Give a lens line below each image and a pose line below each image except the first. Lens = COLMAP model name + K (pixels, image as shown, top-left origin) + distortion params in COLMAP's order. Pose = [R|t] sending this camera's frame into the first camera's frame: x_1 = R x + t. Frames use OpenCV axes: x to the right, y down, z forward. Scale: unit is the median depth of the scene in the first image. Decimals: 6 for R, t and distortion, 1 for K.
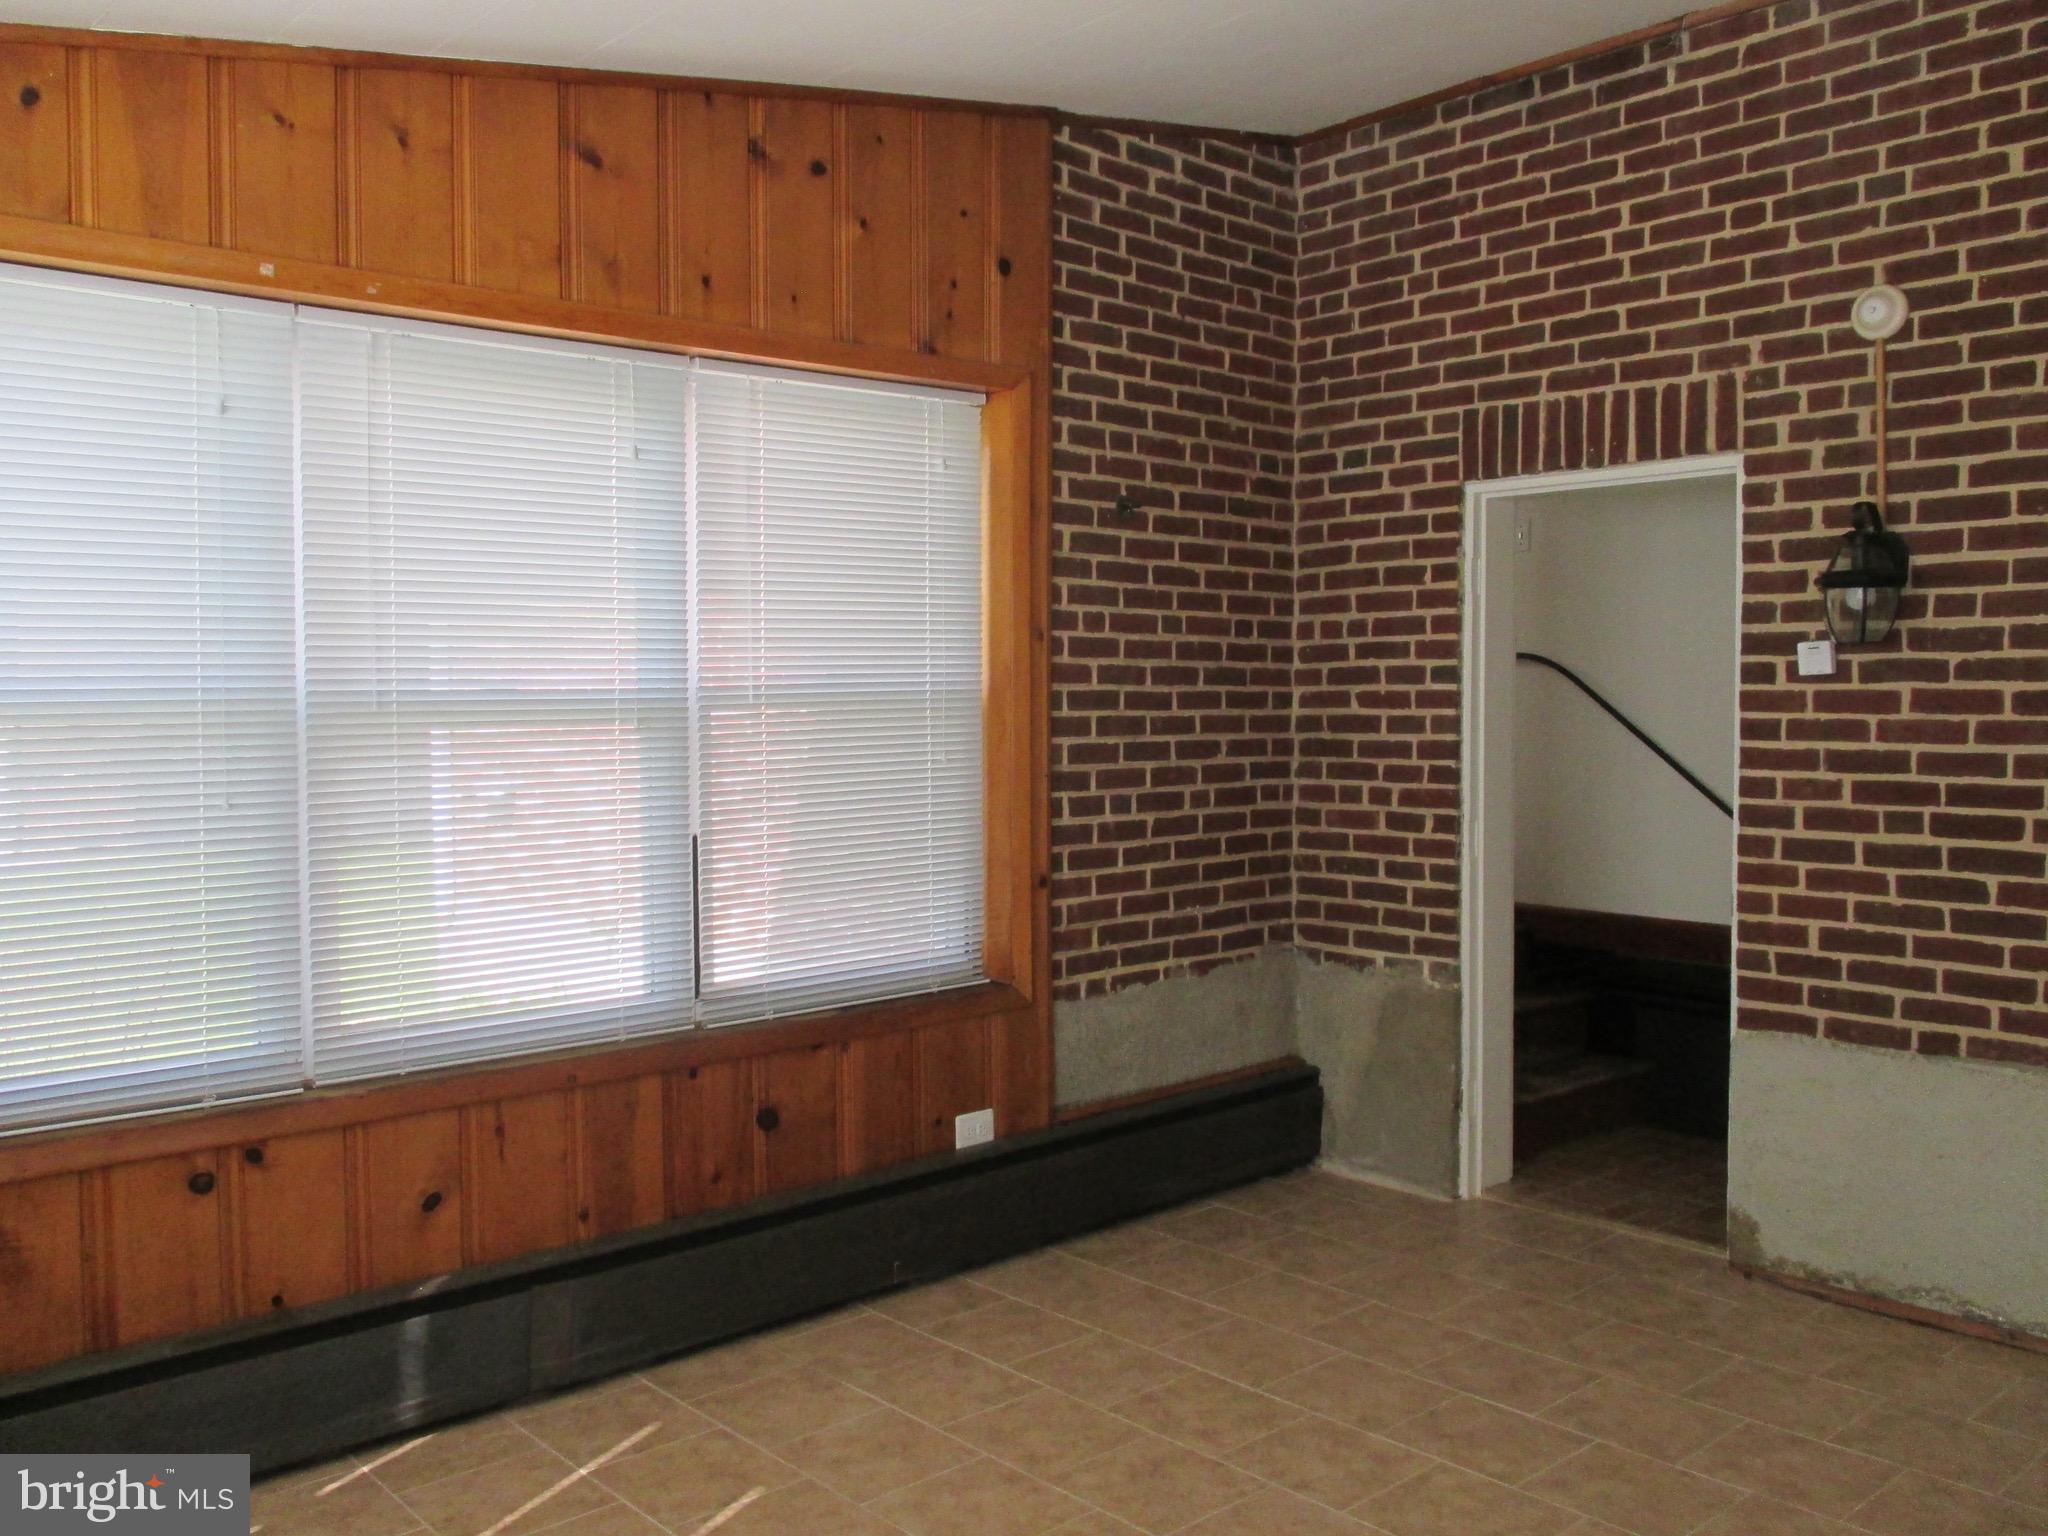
lens RADIAL K [[1732.9, 0, 1024.0], [0, 1732.9, 768.0], [0, 0, 1]] dist [-0.006436, -0.010257]
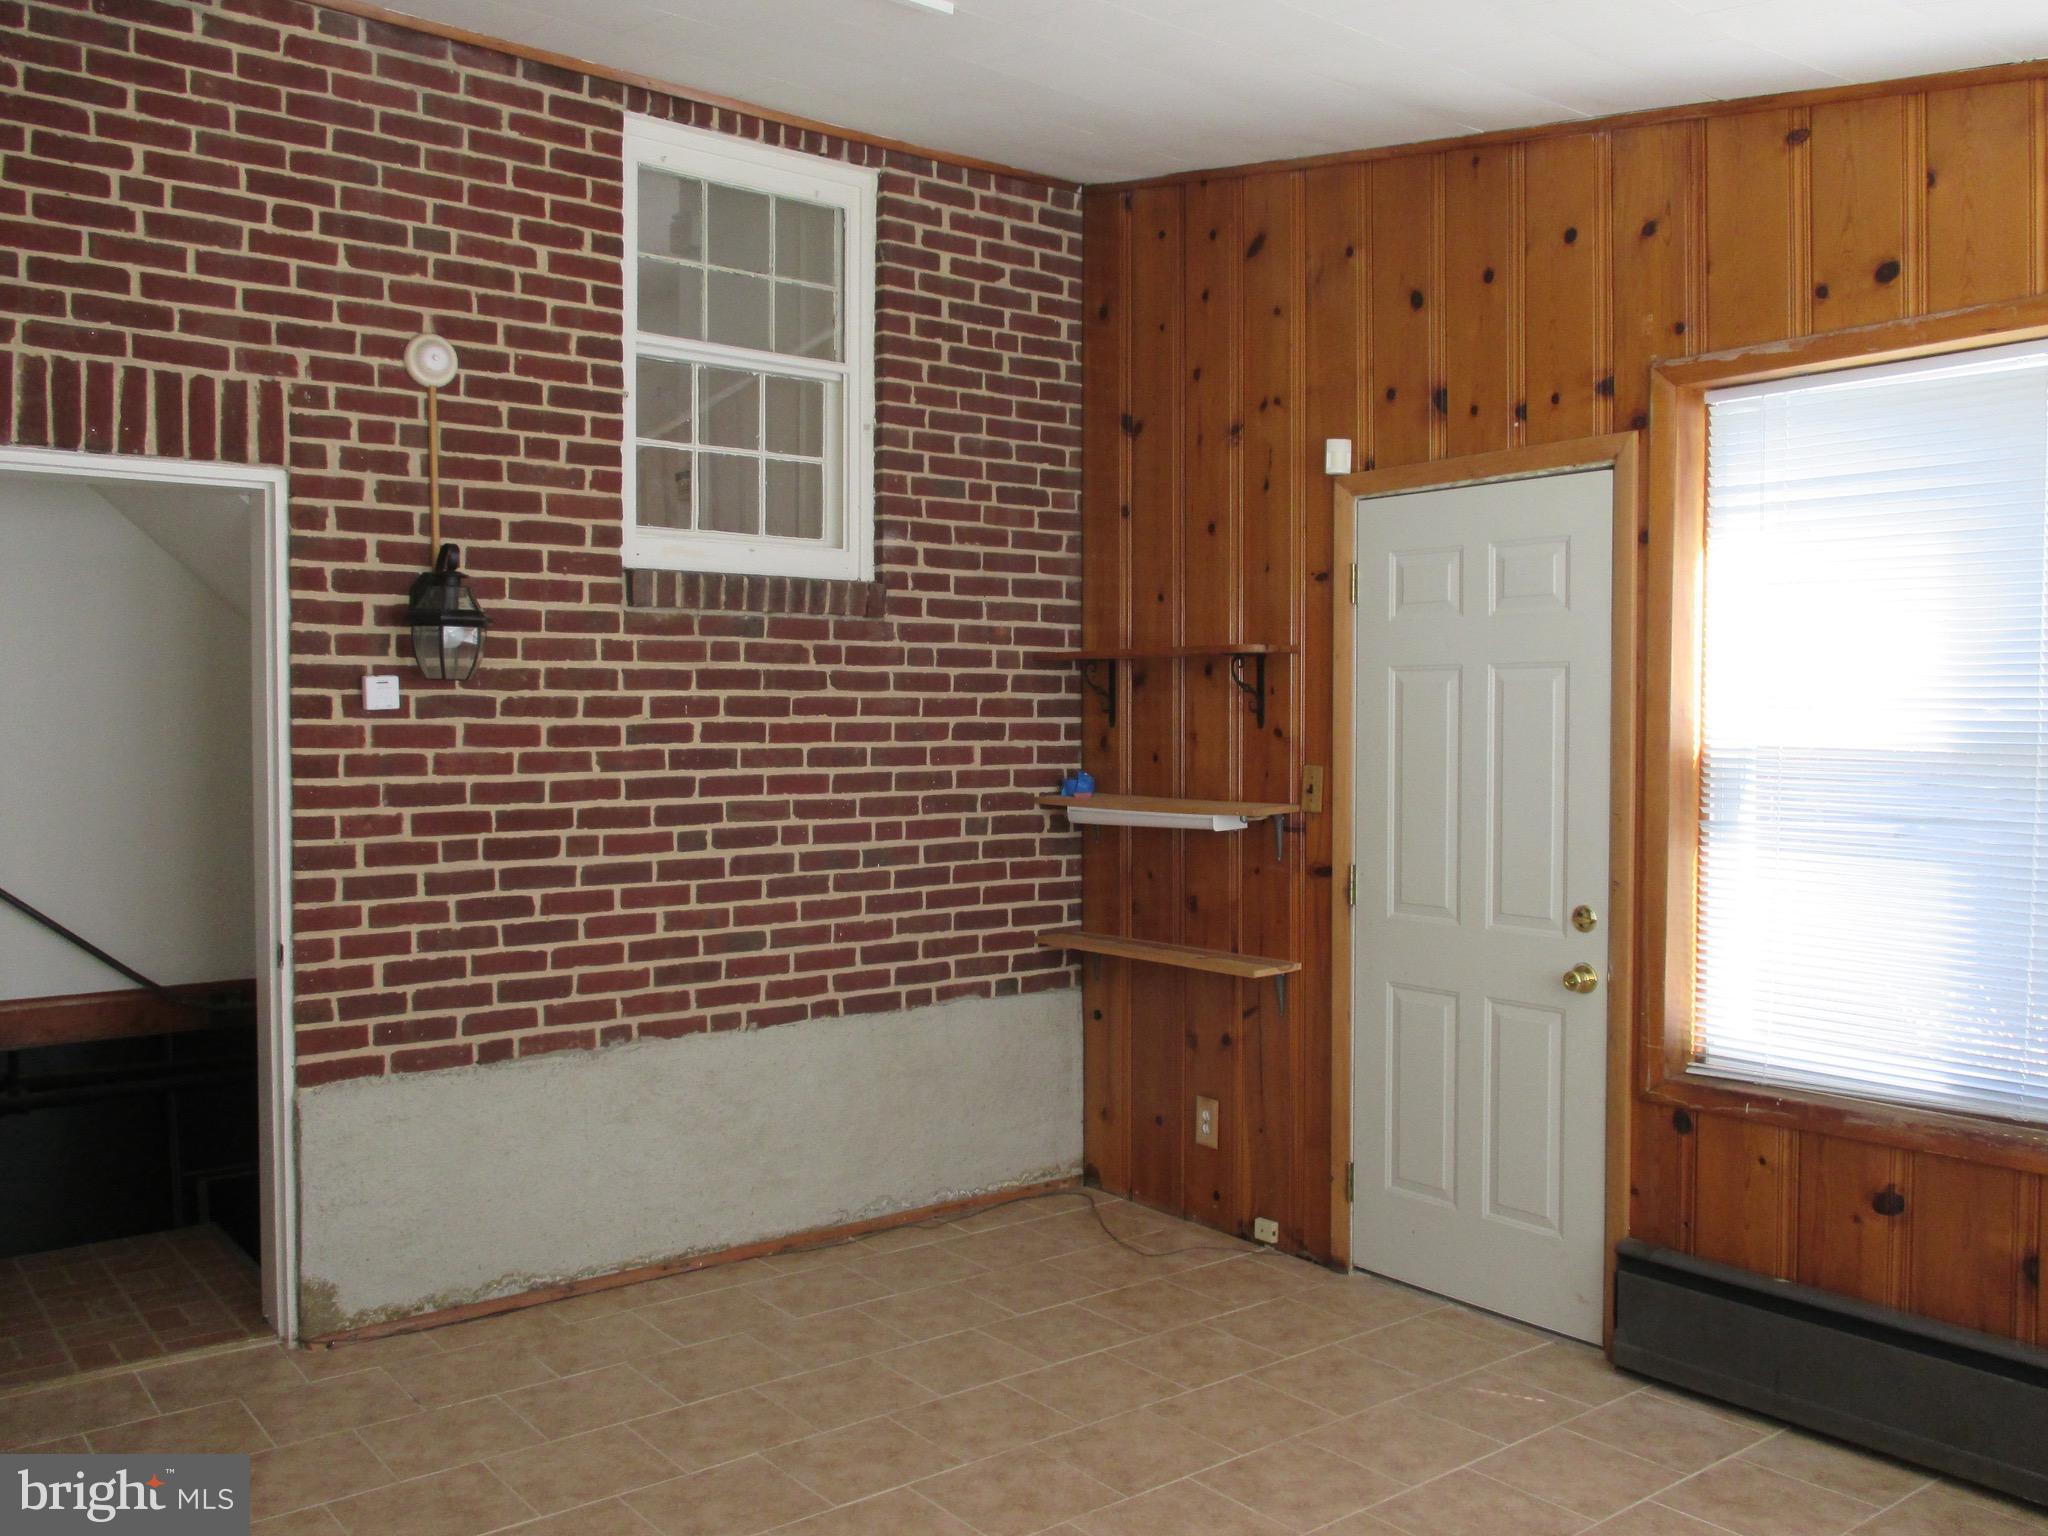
lens RADIAL K [[1732.9, 0, 1024.0], [0, 1732.9, 768.0], [0, 0, 1]] dist [-0.006436, -0.010257]
pose [[0.063598, -0.027763, 0.997589, -0.511215], [0.039949, 0.998883, 0.025252, -0.030963], [-0.997176, 0.038247, 0.064636, 0.573571]]
